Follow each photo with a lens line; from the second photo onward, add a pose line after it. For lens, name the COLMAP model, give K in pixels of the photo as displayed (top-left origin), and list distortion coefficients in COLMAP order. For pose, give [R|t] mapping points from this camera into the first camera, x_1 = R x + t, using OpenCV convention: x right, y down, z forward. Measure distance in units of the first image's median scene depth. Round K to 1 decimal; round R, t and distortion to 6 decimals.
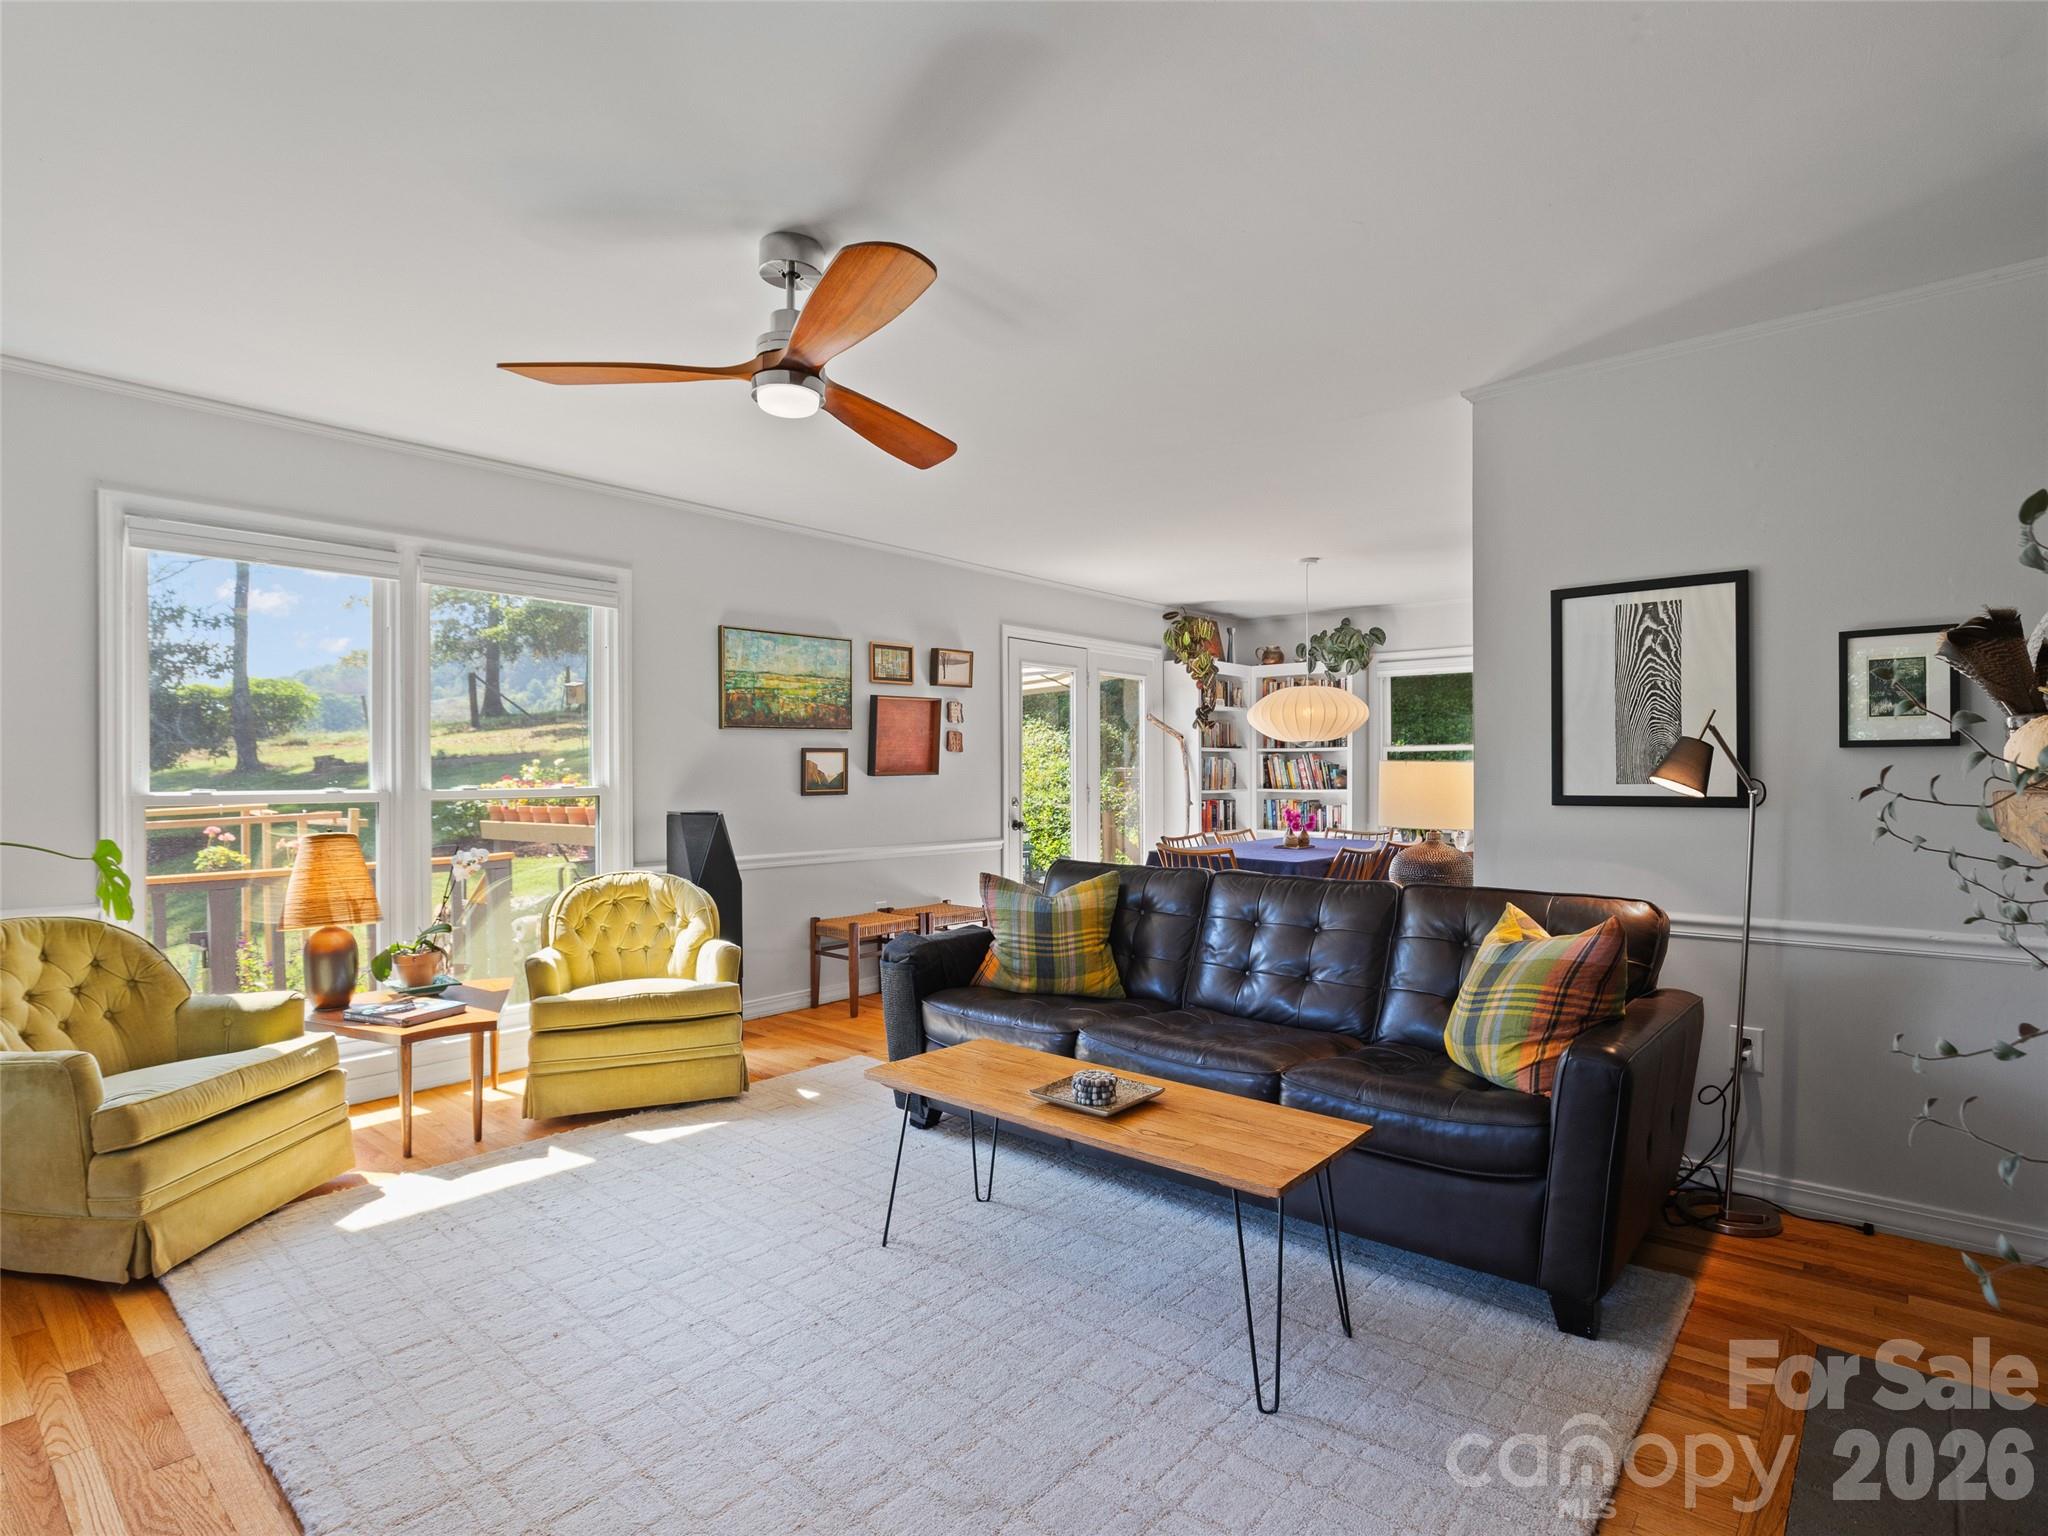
lens RADIAL K [[1052.7, 0, 1026.7], [0, 1052.7, 774.4], [0, 0, 1]] dist [-0.022744, -0.001008]
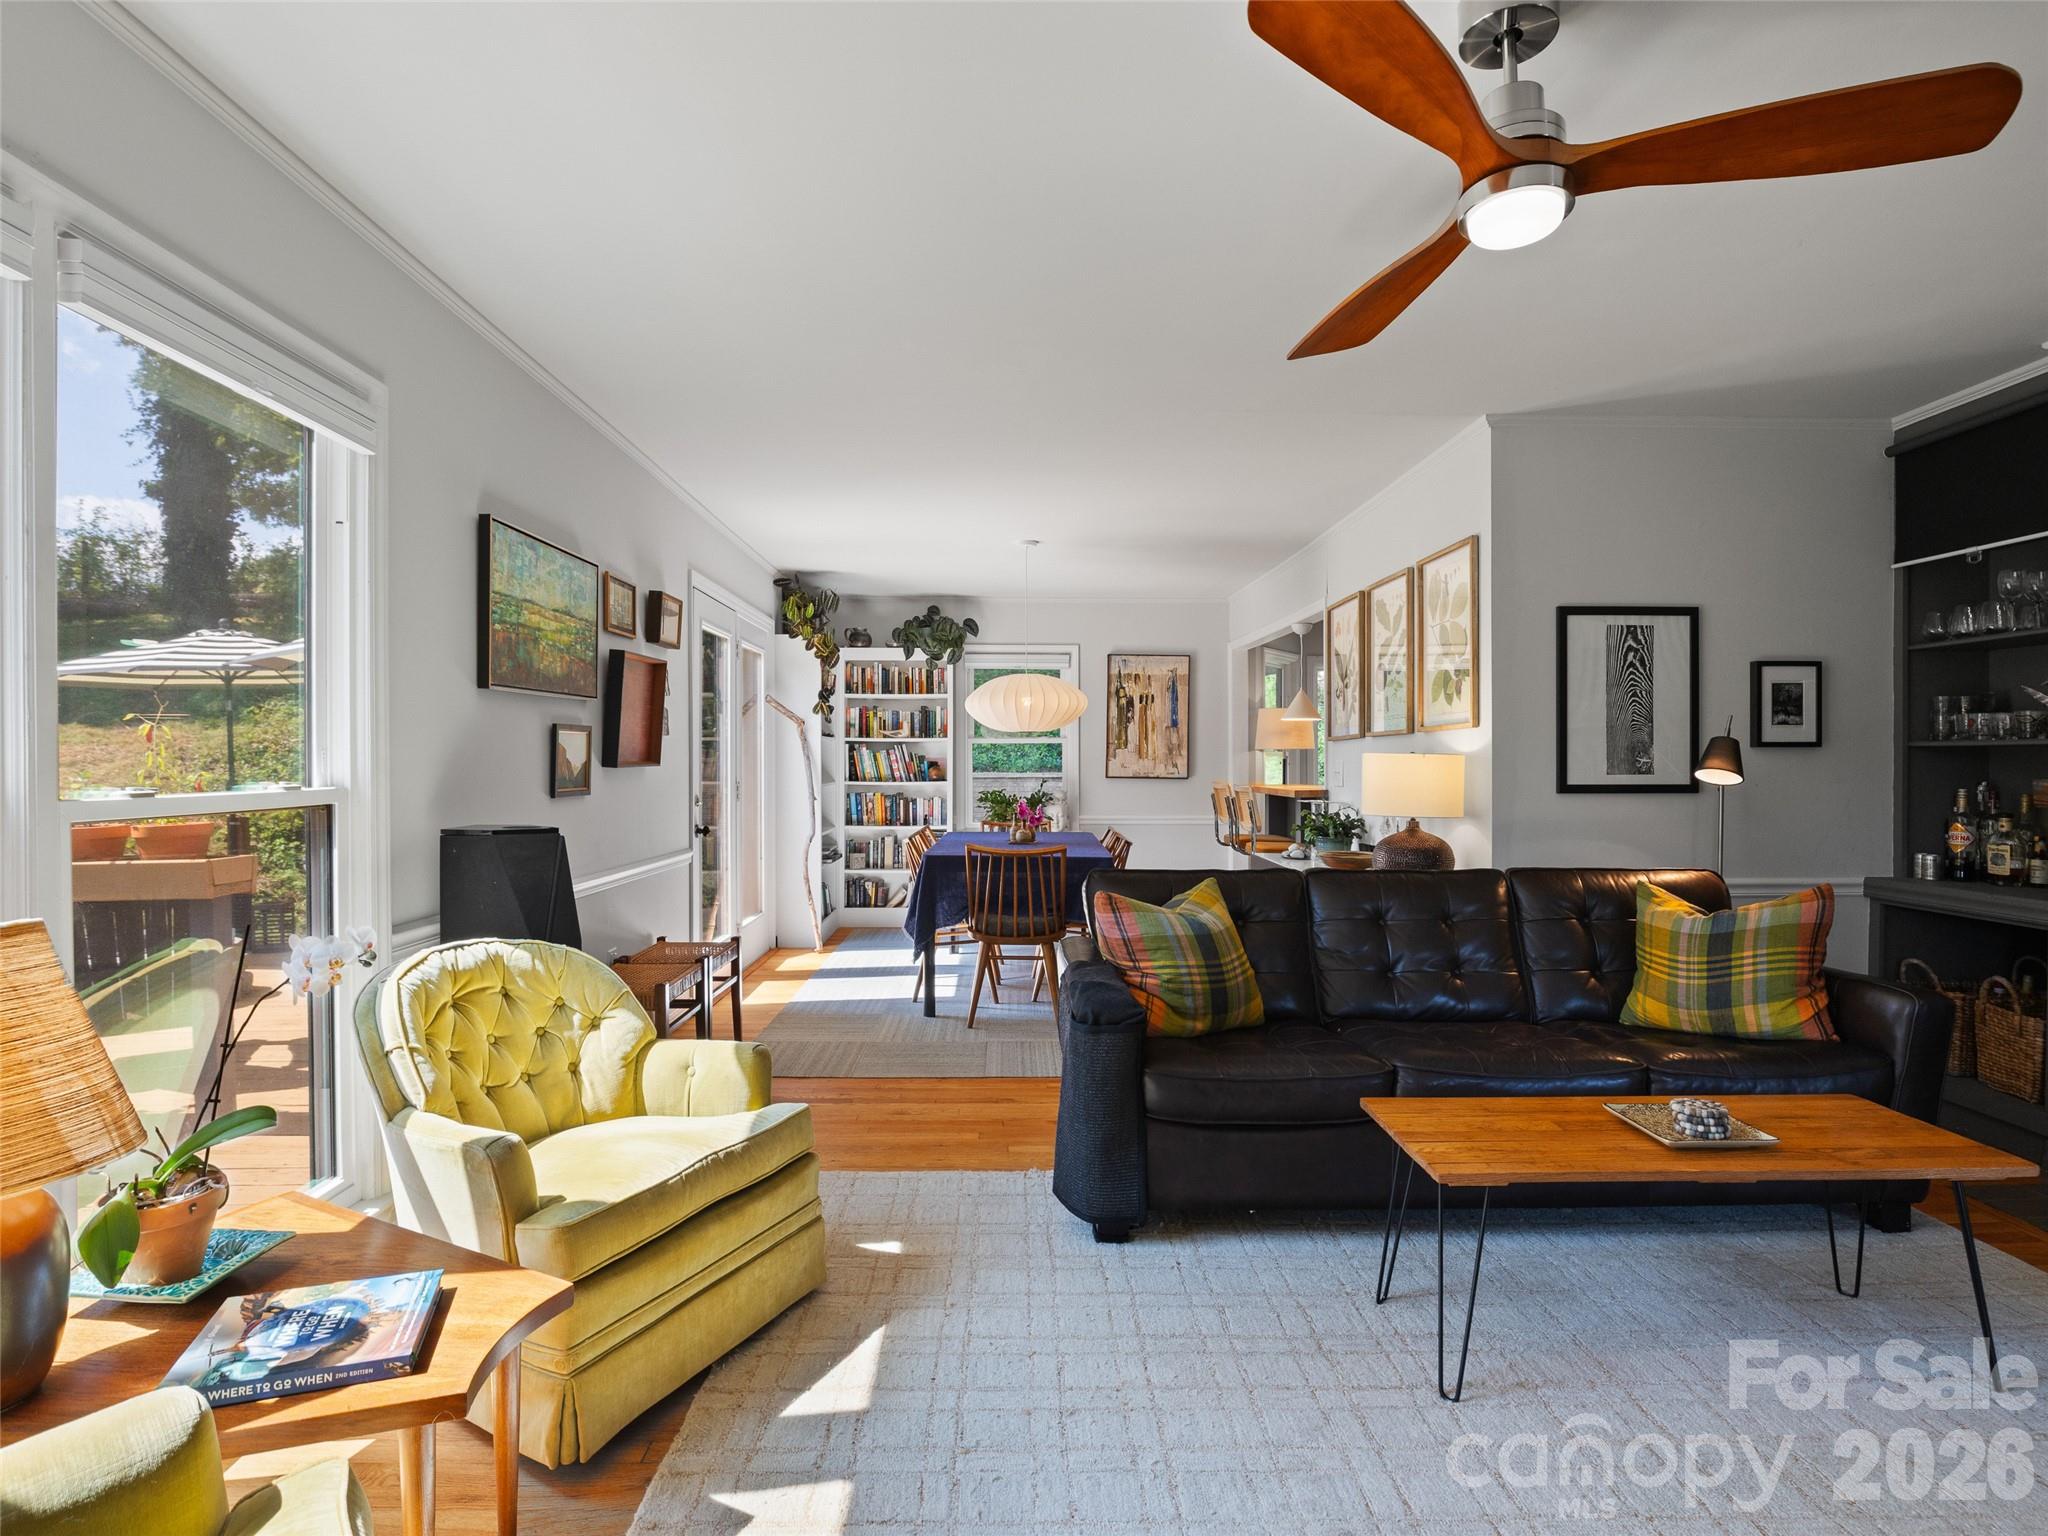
lens RADIAL K [[1052.7, 0, 1023.7], [0, 1052.7, 767.3], [0, 0, 1]] dist [-0.022744, -0.001008]
pose [[0.743090, 0.000999, 0.669191, -0.414983], [-0.001628, 0.999999, 0.000314, 0.000786], [-0.669190, -0.001323, 0.743090, 0.318903]]
